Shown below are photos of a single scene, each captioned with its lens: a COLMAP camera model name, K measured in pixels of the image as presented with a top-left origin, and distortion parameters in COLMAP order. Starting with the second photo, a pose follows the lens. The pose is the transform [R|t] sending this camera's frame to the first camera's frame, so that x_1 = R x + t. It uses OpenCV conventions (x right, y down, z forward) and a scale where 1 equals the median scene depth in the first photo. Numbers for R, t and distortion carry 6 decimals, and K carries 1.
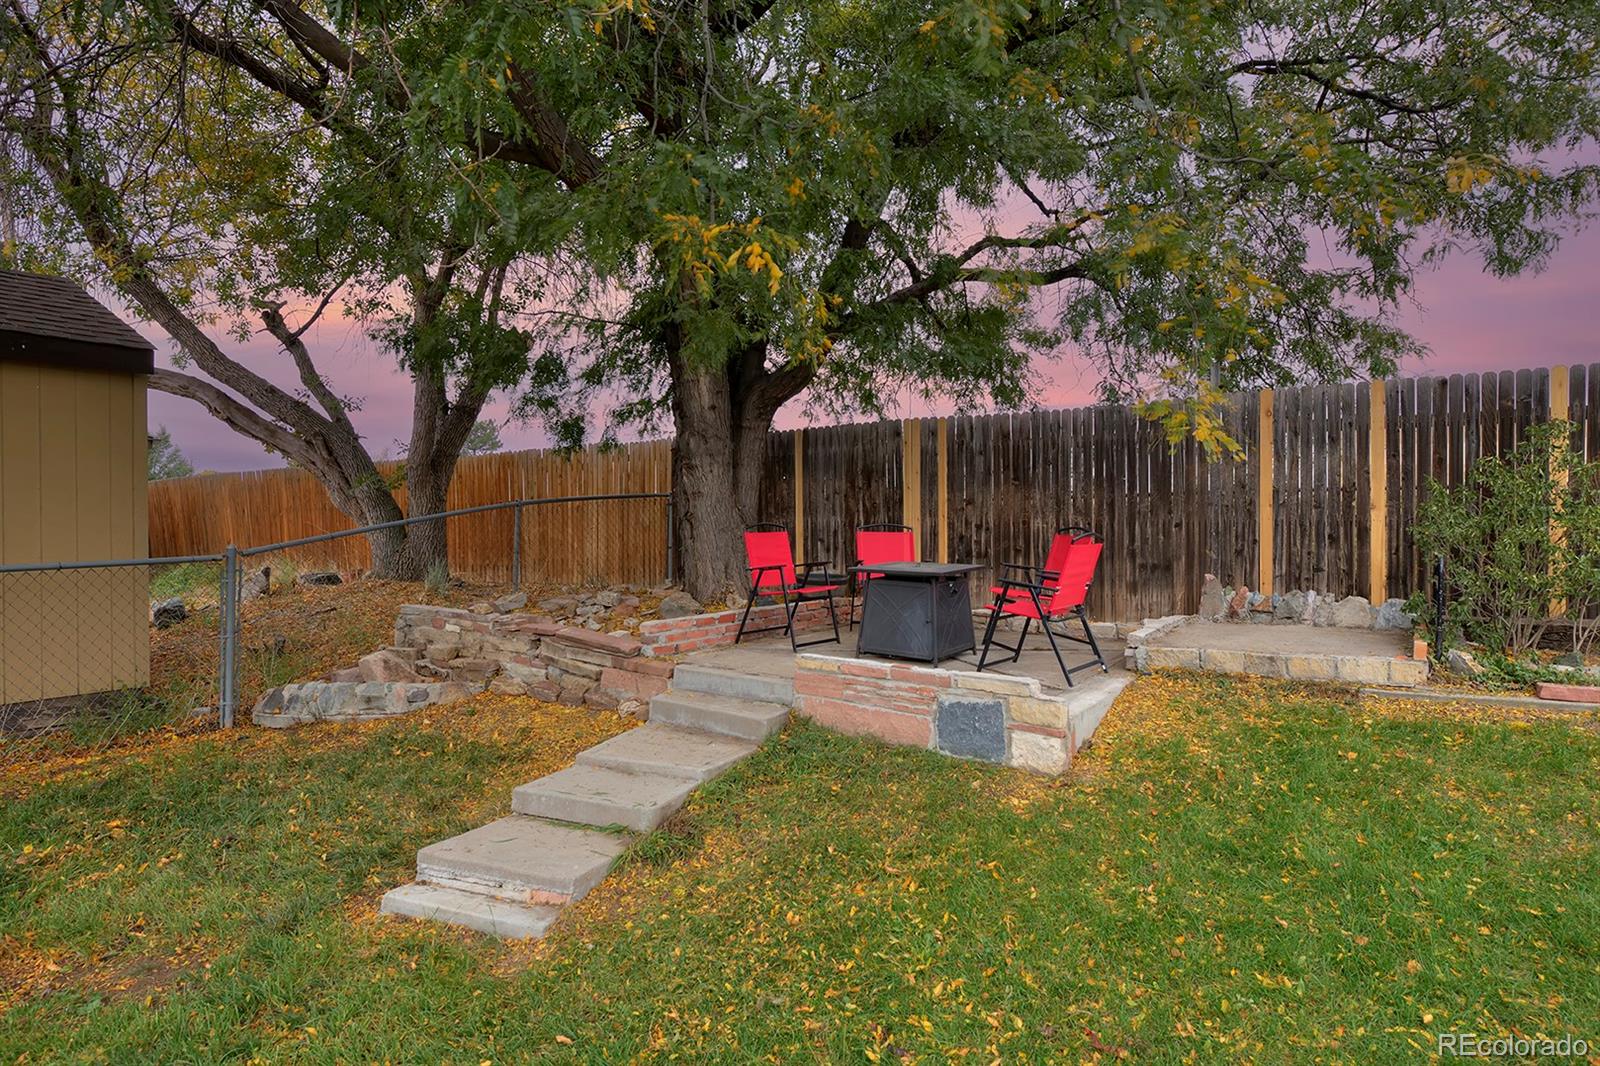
lens RADIAL K [[877.2, 0, 804.0], [0, 877.2, 529.3], [0, 0, 1]] dist [-0.011967, -0.000630]
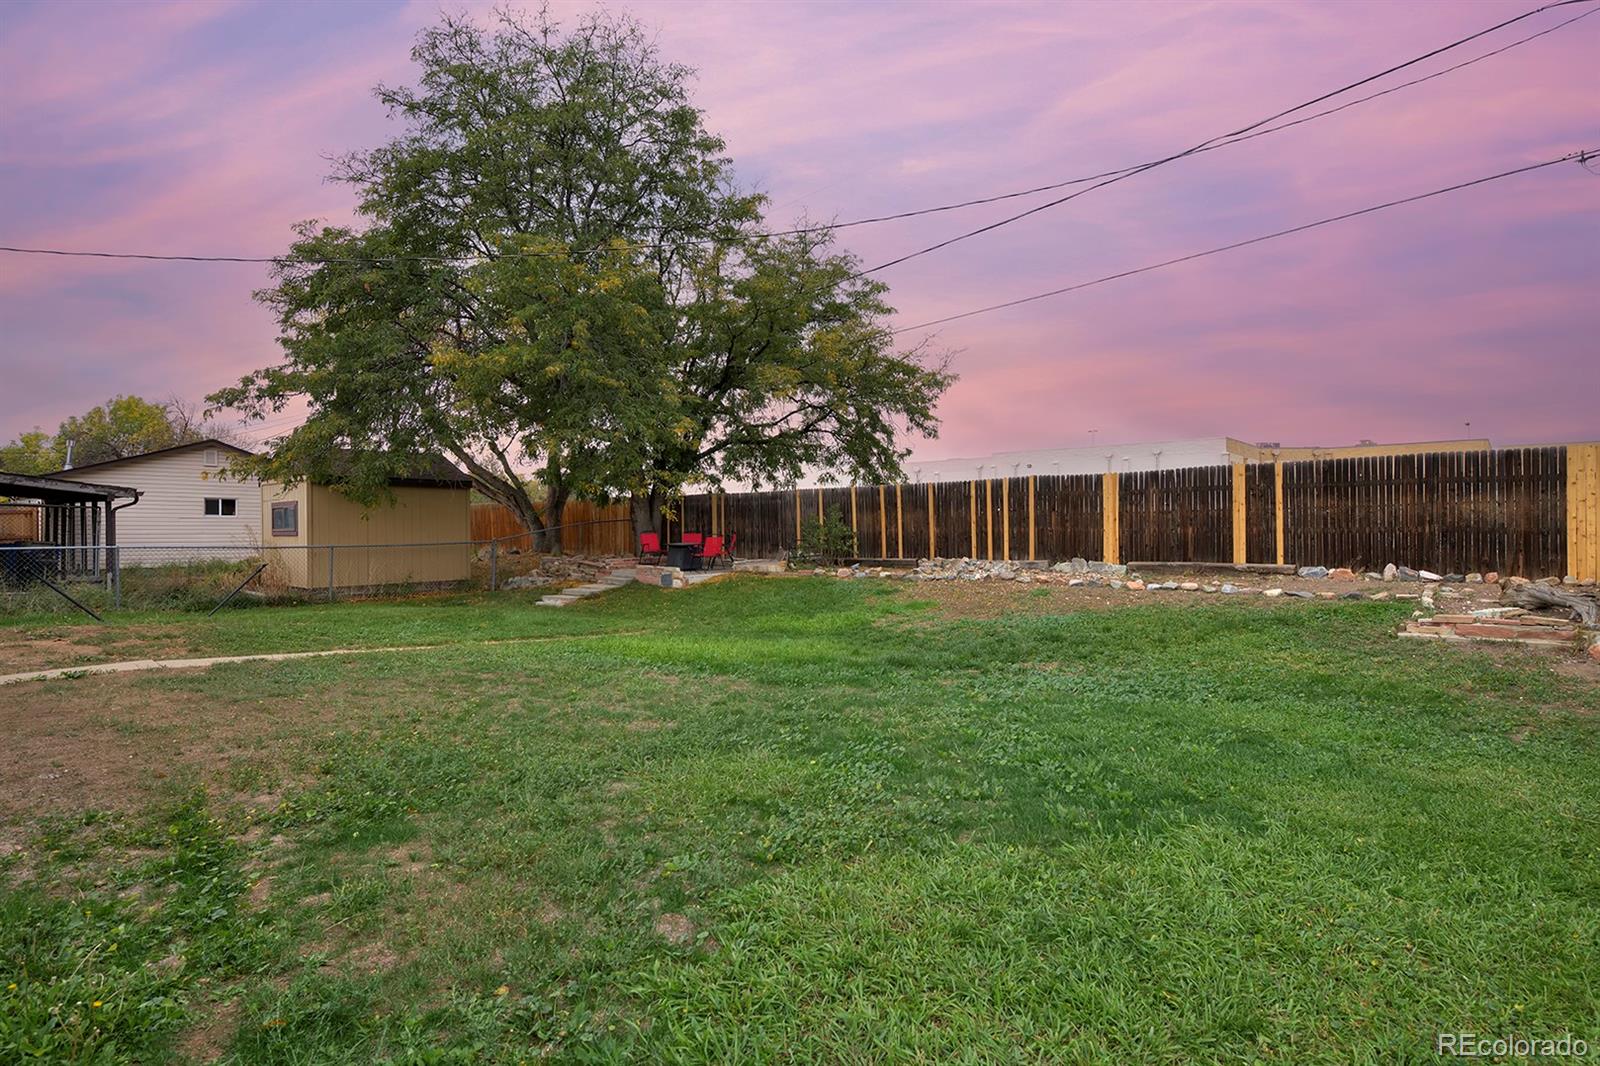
lens RADIAL K [[843.0, 0, 803.9], [0, 843.0, 530.4], [0, 0, 1]] dist [-0.004880, 0.000958]
pose [[0.989919, -0.001337, -0.141632, 0.651681], [0.001416, 0.999999, 0.000461, -0.006241], [0.141631, -0.000657, 0.989919, -1.348137]]
